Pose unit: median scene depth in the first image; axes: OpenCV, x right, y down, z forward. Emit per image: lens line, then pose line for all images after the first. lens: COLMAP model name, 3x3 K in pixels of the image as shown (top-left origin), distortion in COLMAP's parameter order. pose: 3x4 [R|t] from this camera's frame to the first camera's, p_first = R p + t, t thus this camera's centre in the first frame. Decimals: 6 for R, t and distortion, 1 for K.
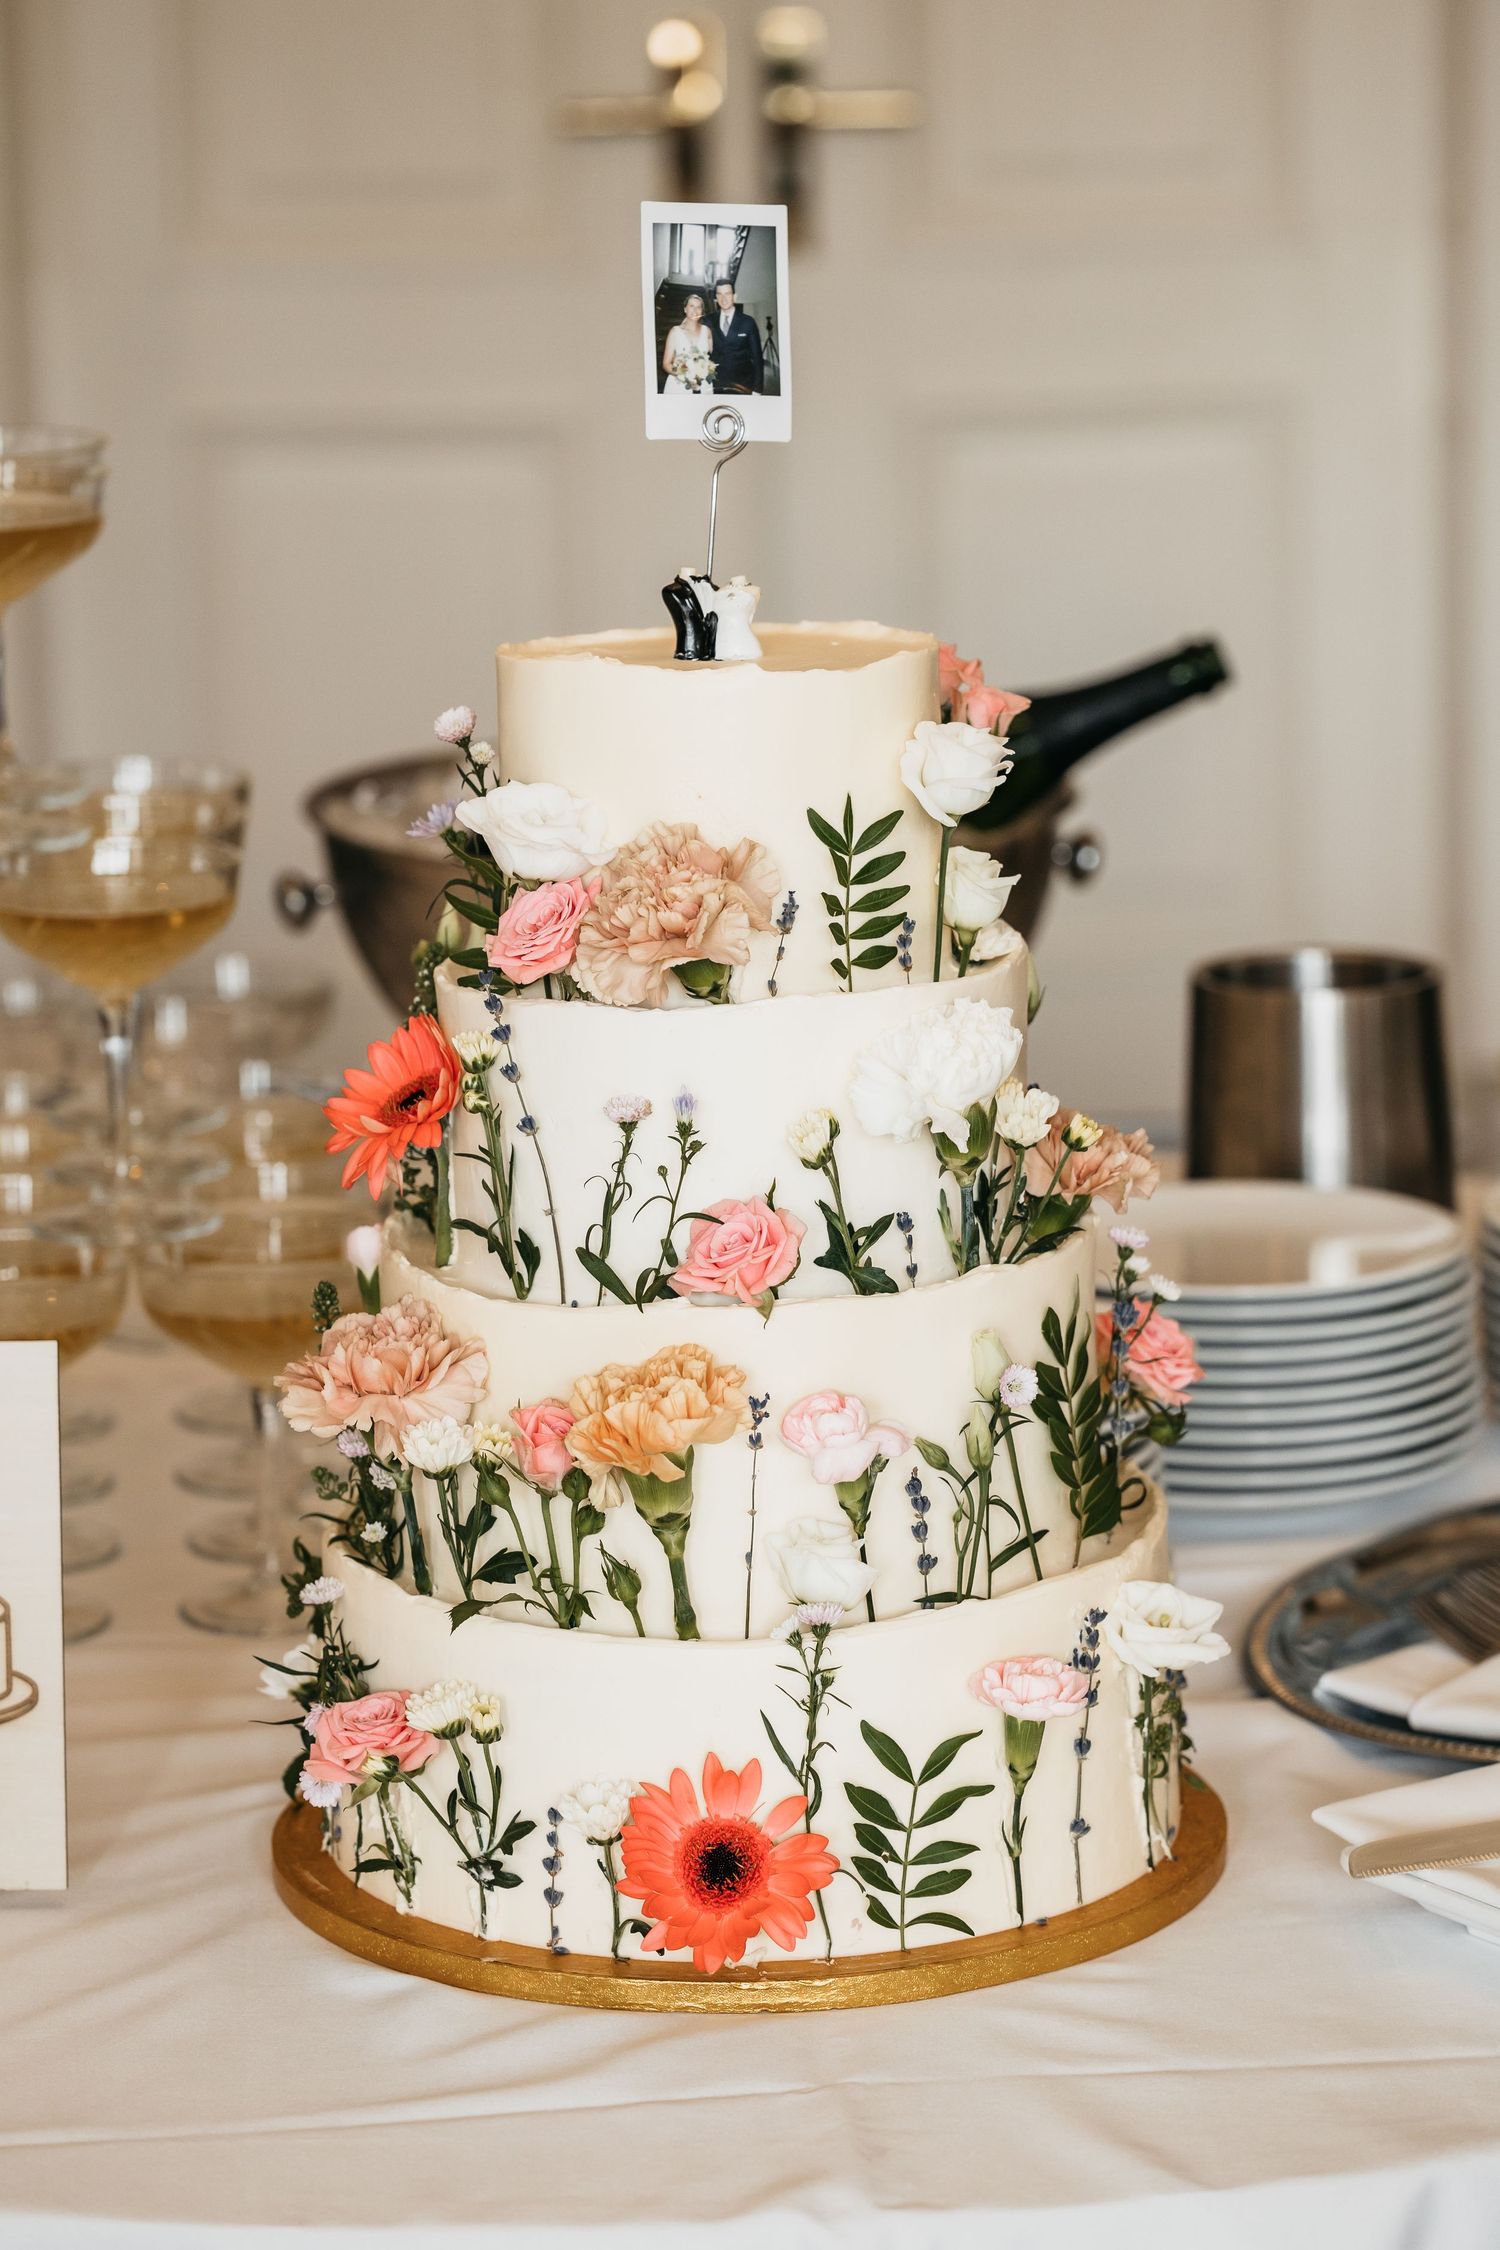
lens RADIAL K [[6980.3, 0, 750.0], [0, 6980.3, 1125.0], [0, 0, 1]] dist [-0.035956, -0.534175]
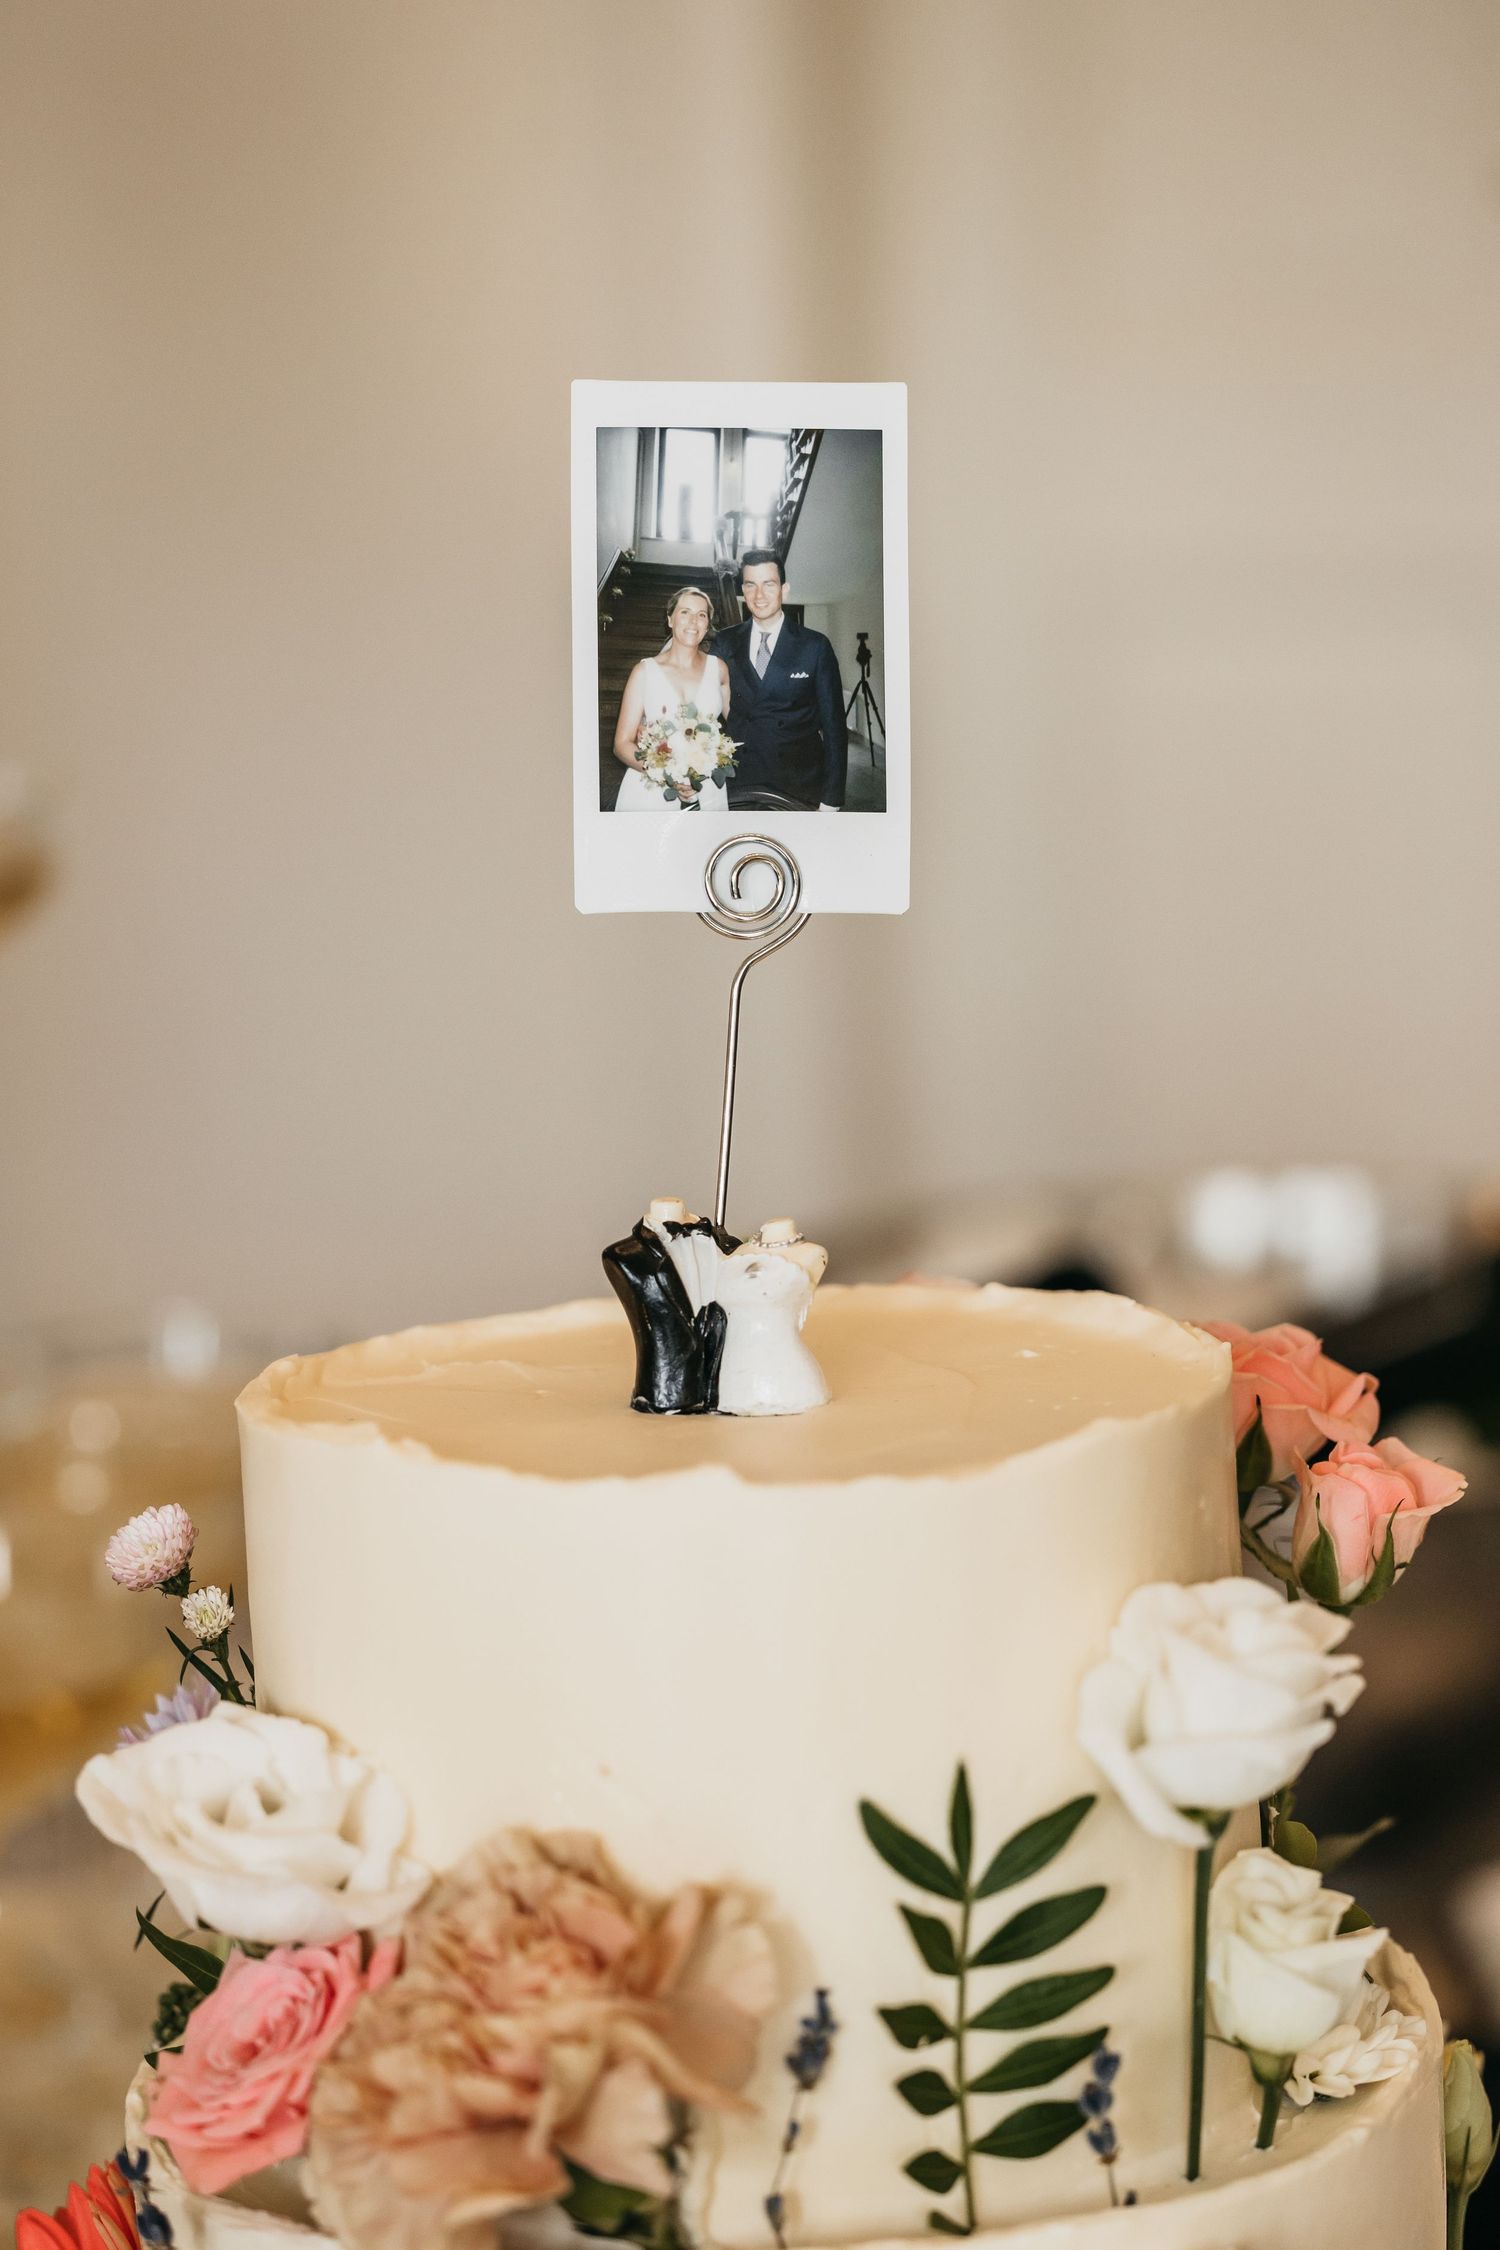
lens RADIAL K [[6980.3, 0, 750.0], [0, 6980.3, 1125.0], [0, 0, 1]] dist [-0.035956, -0.534175]
pose [[0.982262, 0.006757, -0.187391, 0.079926], [-0.007399, 0.999969, -0.002727, -0.083641], [0.187366, 0.004065, 0.982282, 0.563795]]
